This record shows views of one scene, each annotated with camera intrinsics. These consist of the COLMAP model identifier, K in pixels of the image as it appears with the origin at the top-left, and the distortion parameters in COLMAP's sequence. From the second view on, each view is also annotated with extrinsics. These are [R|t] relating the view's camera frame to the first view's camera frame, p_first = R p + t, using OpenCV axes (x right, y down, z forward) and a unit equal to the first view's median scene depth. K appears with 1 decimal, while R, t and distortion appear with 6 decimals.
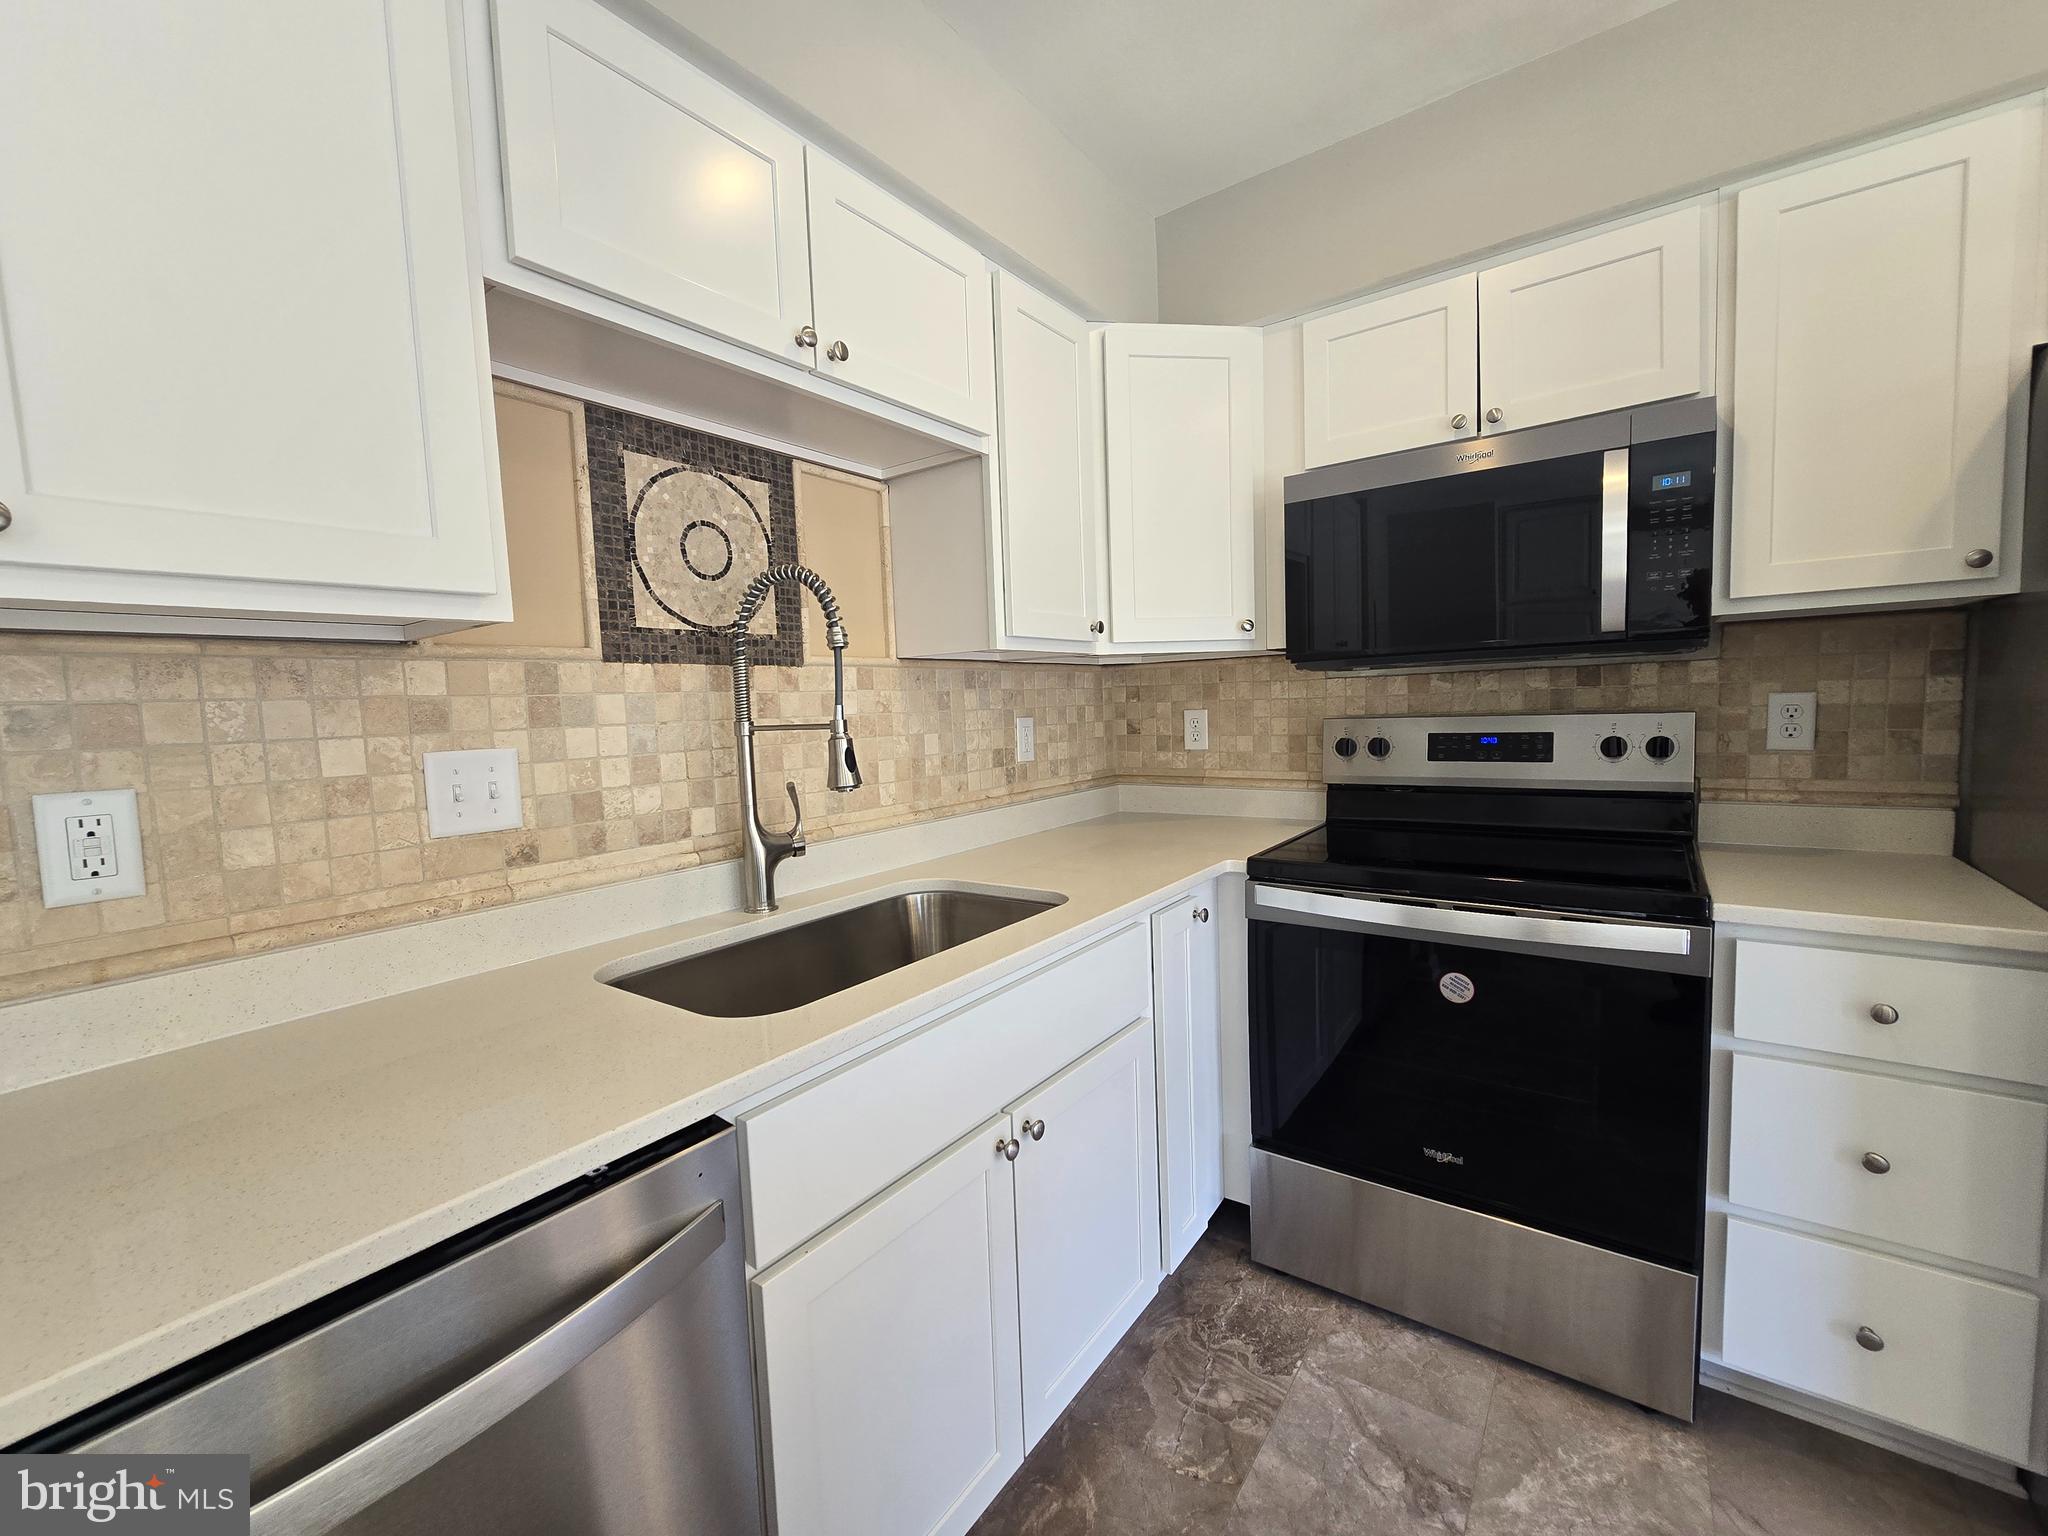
lens RADIAL K [[839.2, 0, 1014.6], [0, 839.2, 770.5], [0, 0, 1]] dist [-0.003060, -0.000653]
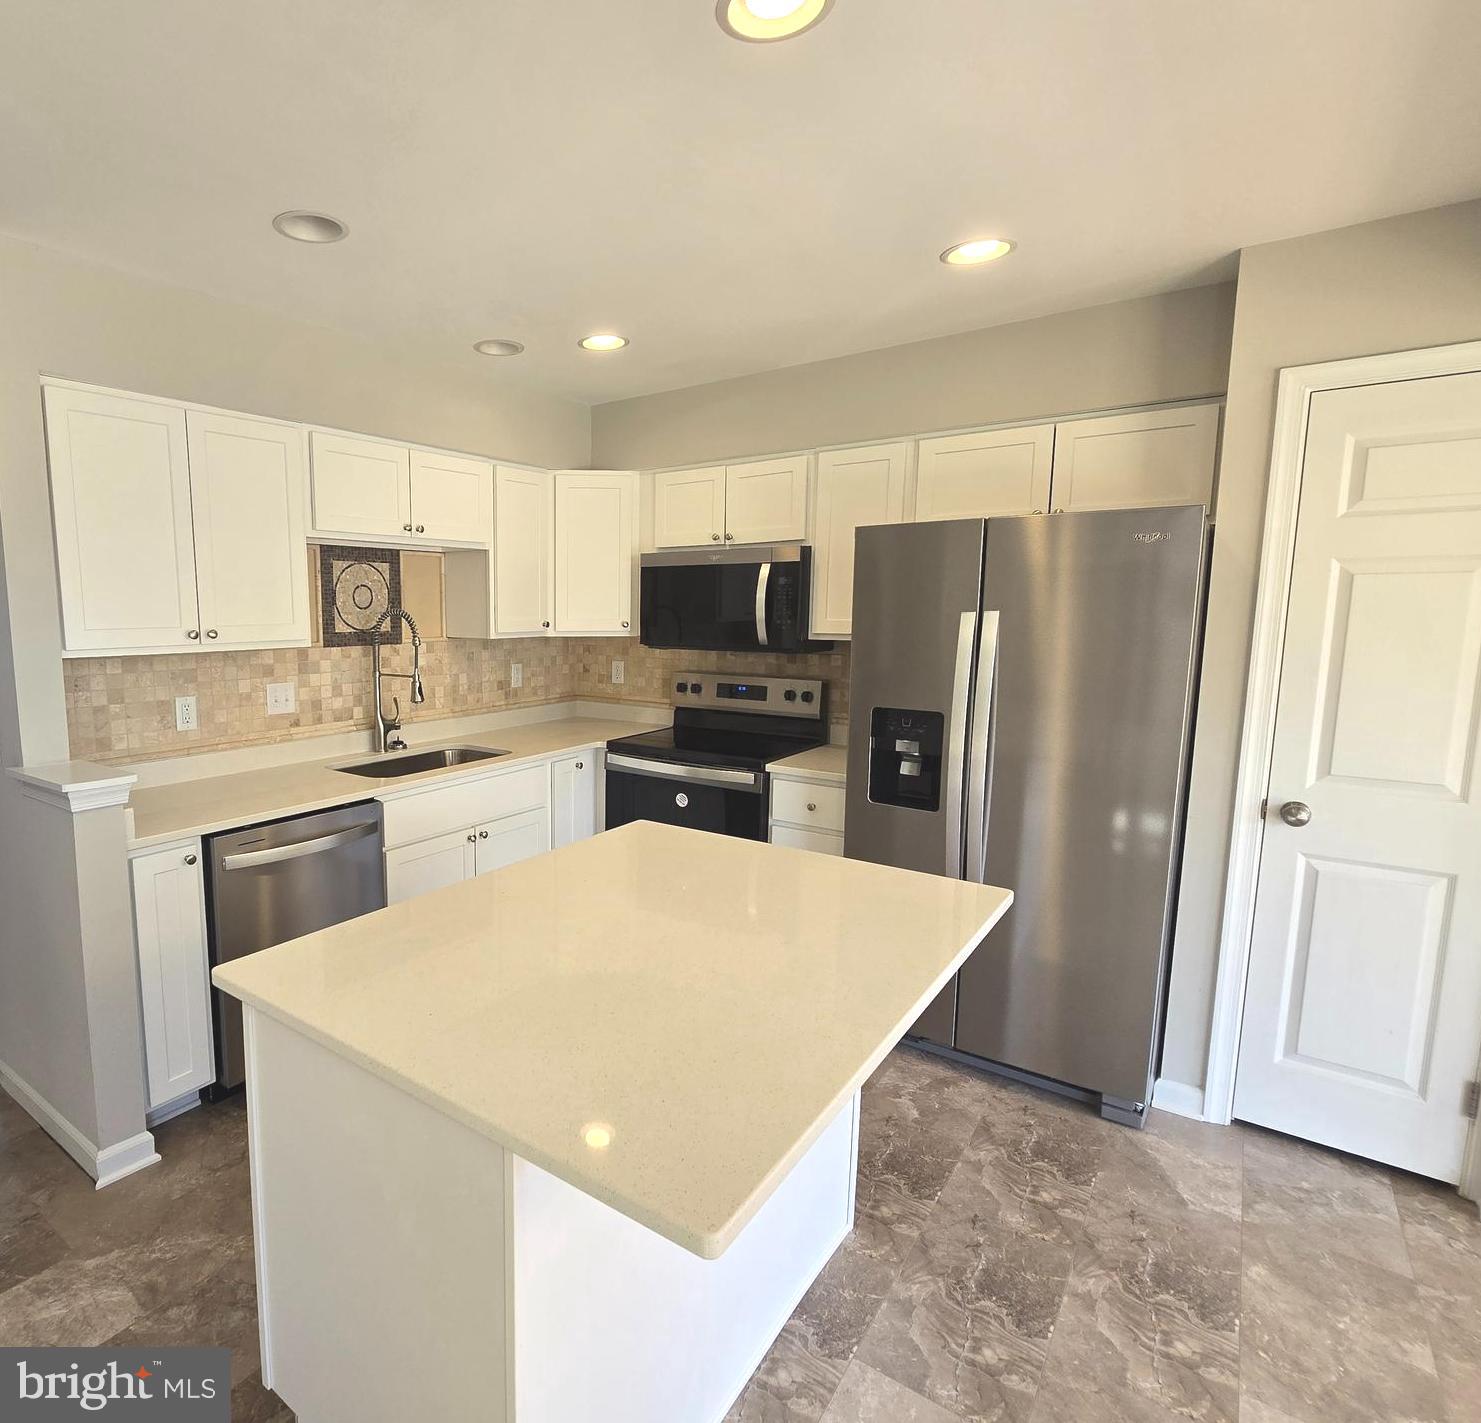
lens RADIAL K [[839.9, 0, 553.7], [0, 839.9, 711.9], [0, 0, 1]] dist [-0.002674, -0.002490]
pose [[0.997746, 0.042809, -0.051672, 0.295592], [-0.040132, 0.997852, 0.051779, -0.084989], [0.053778, -0.049589, 0.997321, -1.310169]]
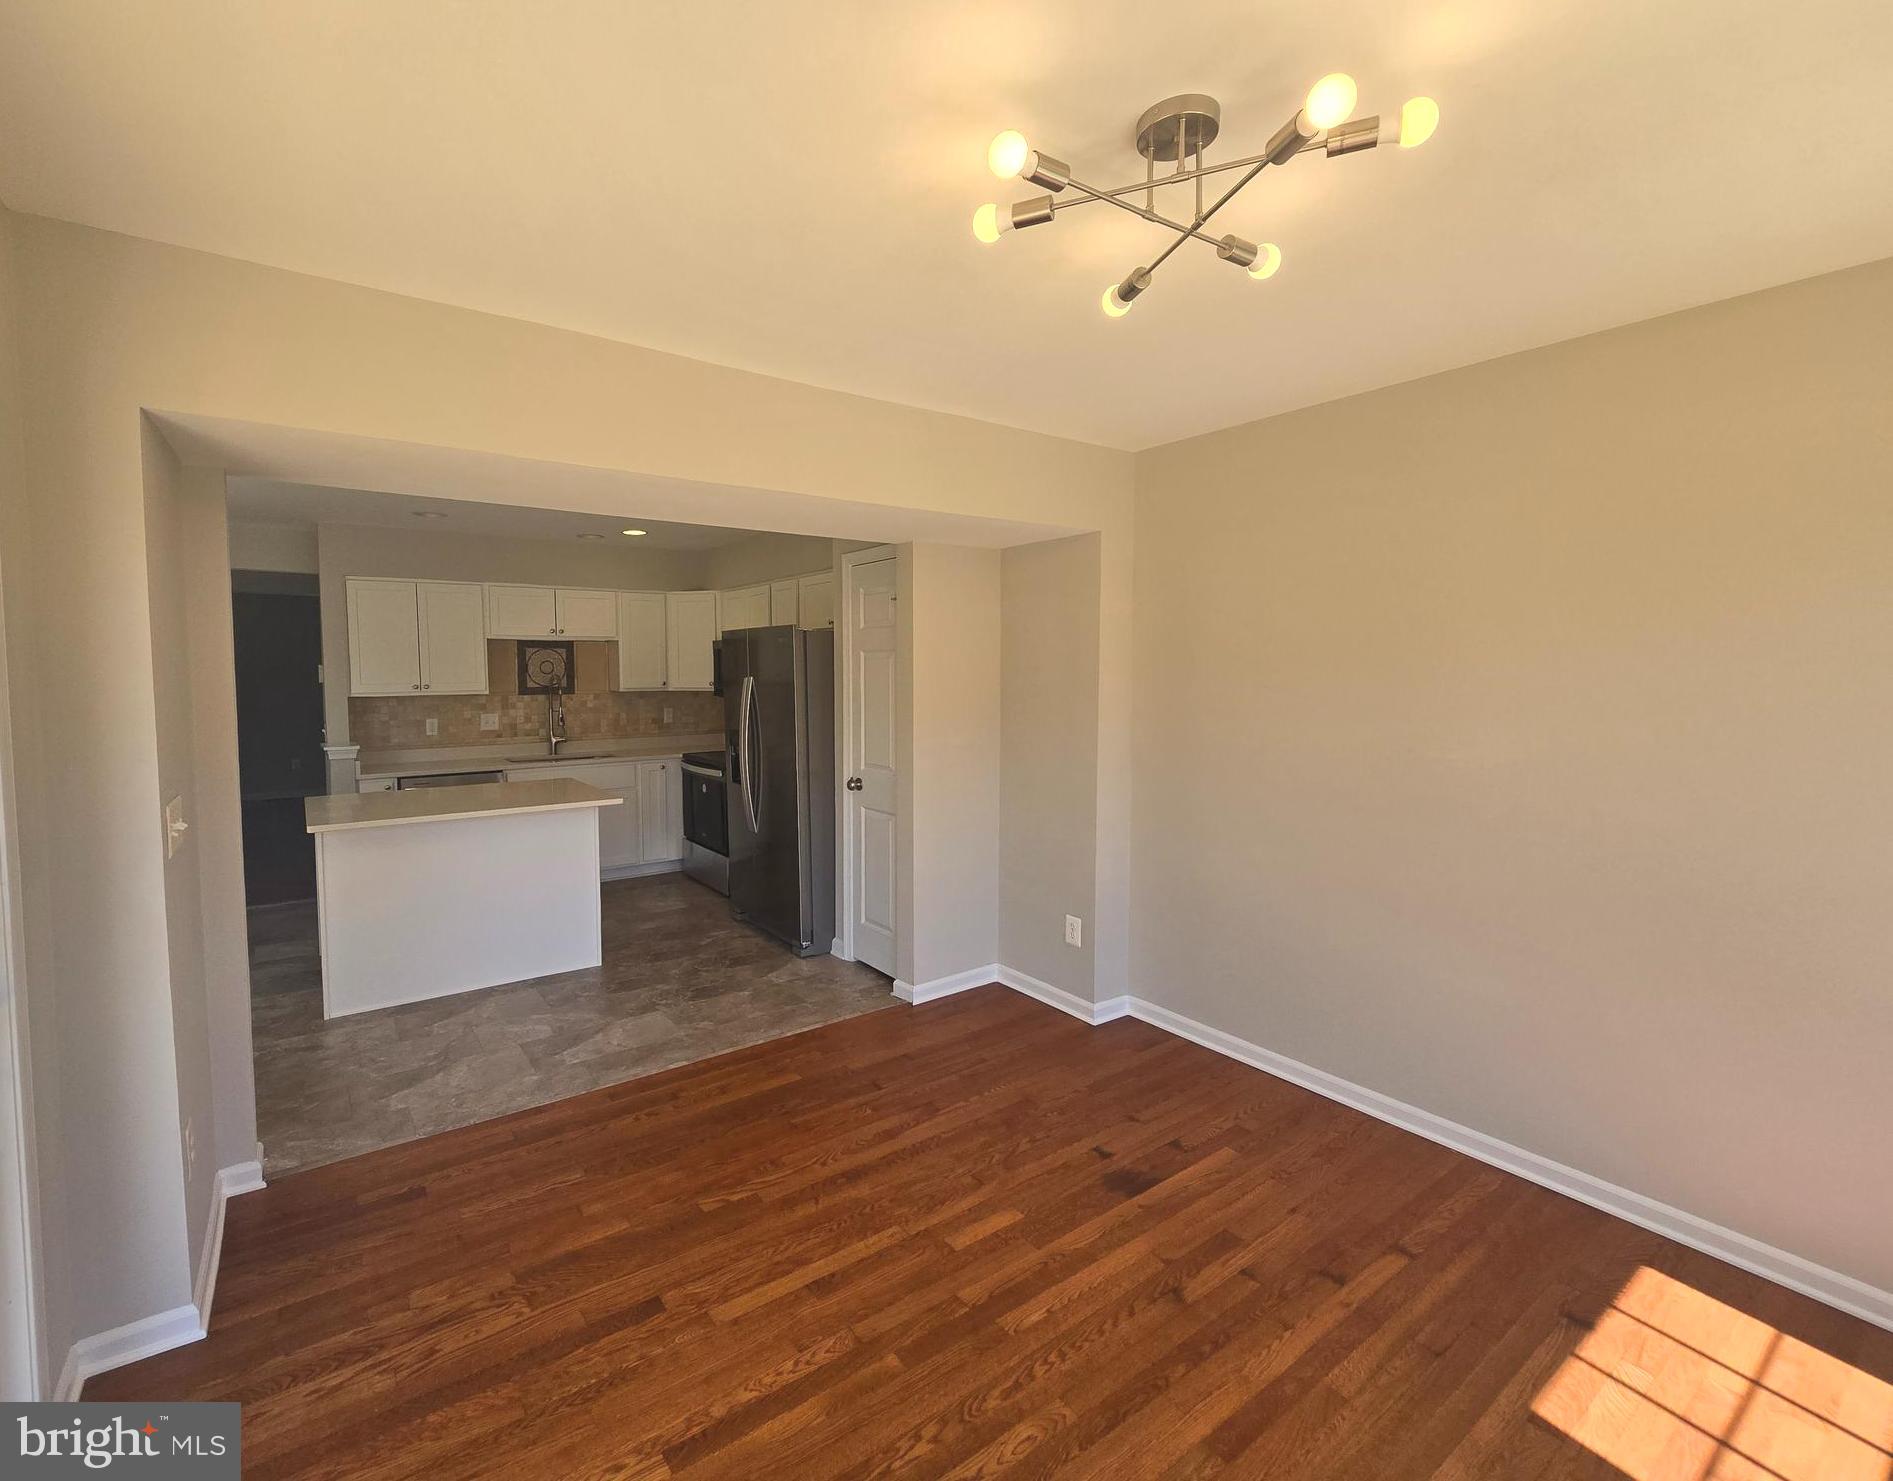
lens RADIAL K [[839.8, 0, 867.7], [0, 839.8, 704.6], [0, 0, 1]] dist [0.000316, 0.000308]
pose [[0.945121, 0.049847, -0.322896, 2.506820], [-0.057914, 0.998203, -0.015415, -0.105600], [0.321547, 0.033269, 0.946309, -2.445744]]
